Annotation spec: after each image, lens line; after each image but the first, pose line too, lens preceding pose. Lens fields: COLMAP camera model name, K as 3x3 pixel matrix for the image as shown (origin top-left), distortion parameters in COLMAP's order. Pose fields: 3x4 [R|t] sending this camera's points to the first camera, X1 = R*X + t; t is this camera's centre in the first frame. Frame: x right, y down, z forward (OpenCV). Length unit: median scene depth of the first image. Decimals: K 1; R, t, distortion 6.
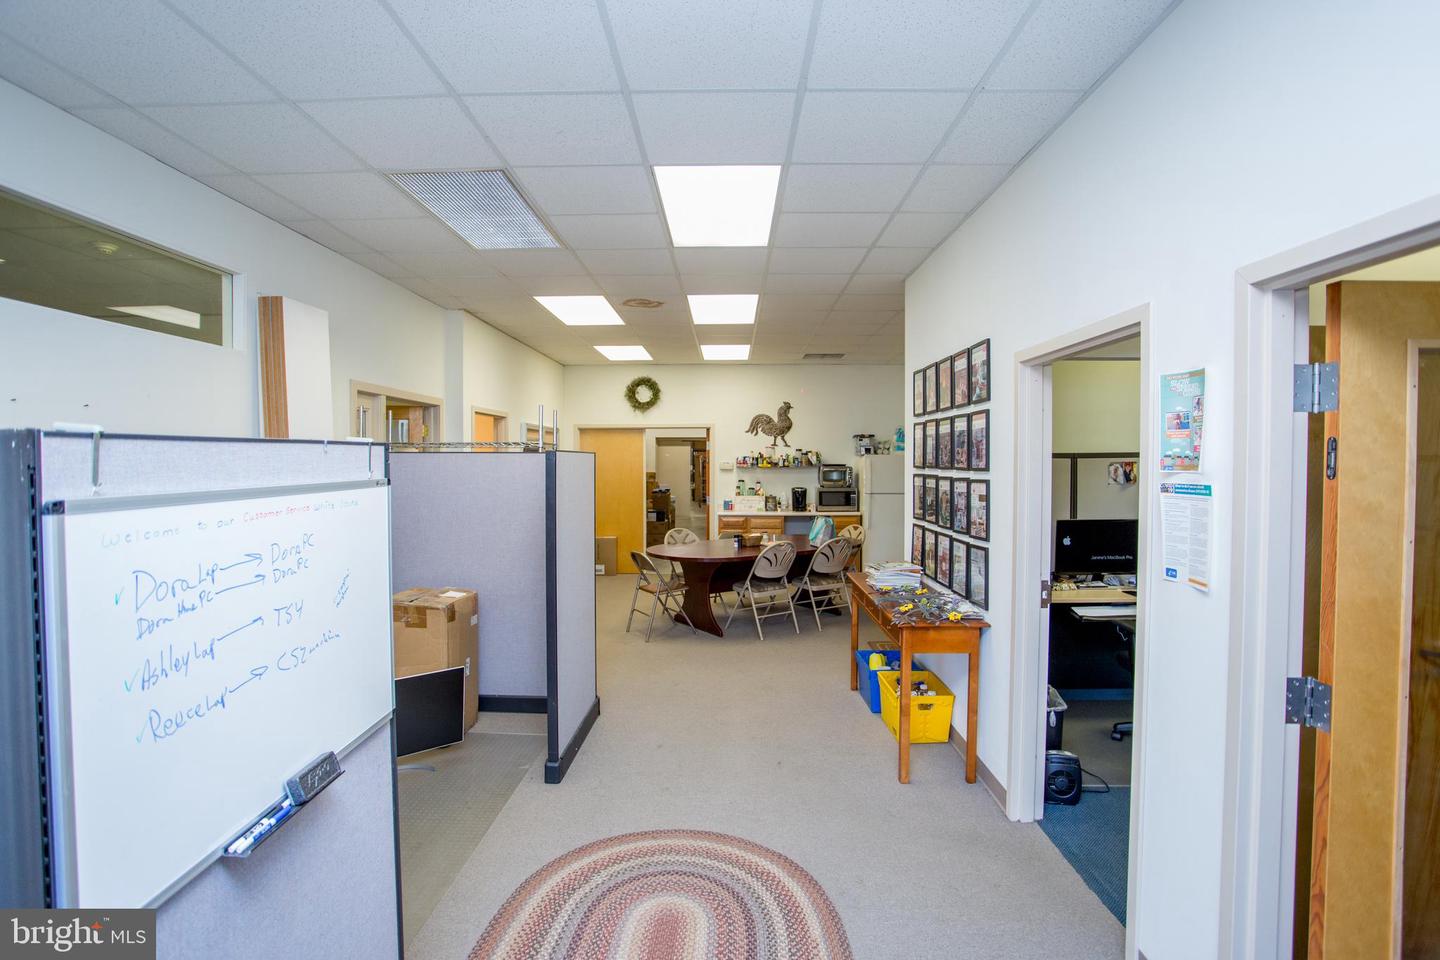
lens RADIAL K [[698.3, 0, 713.6], [0, 698.3, 470.7], [0, 0, 1]] dist [-0.069578, 0.023305]
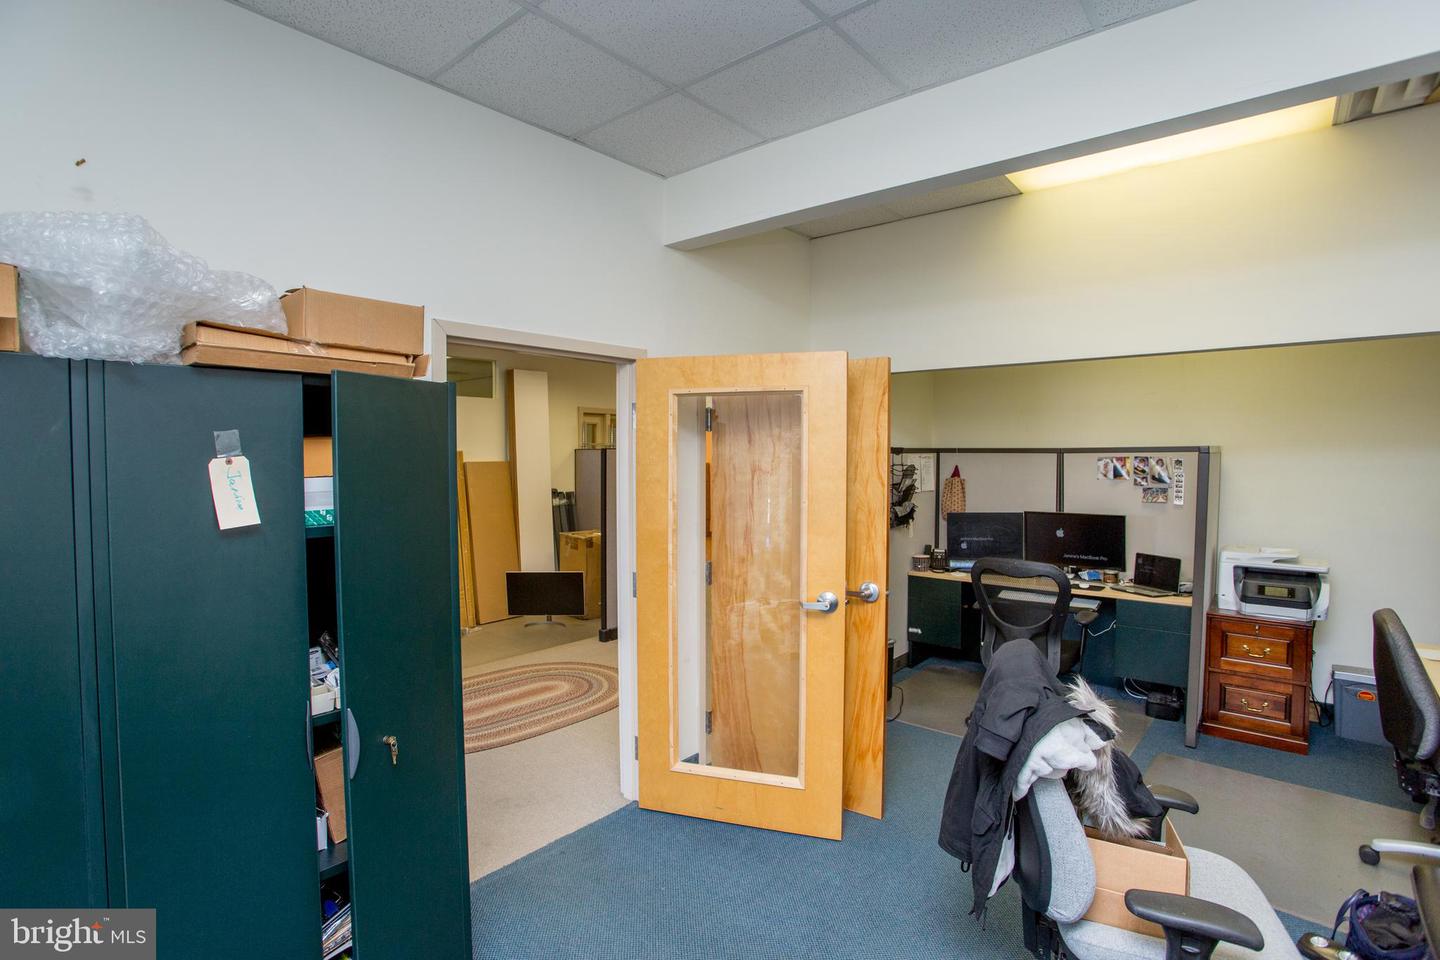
lens RADIAL K [[698.3, 0, 717.0], [0, 698.3, 476.6], [0, 0, 1]] dist [-0.069578, 0.023305]
pose [[0.778101, 0.021703, -0.627764, 0.782456], [-0.008998, 0.999686, 0.023408, -0.002387], [0.628074, -0.012565, 0.778052, -0.125013]]
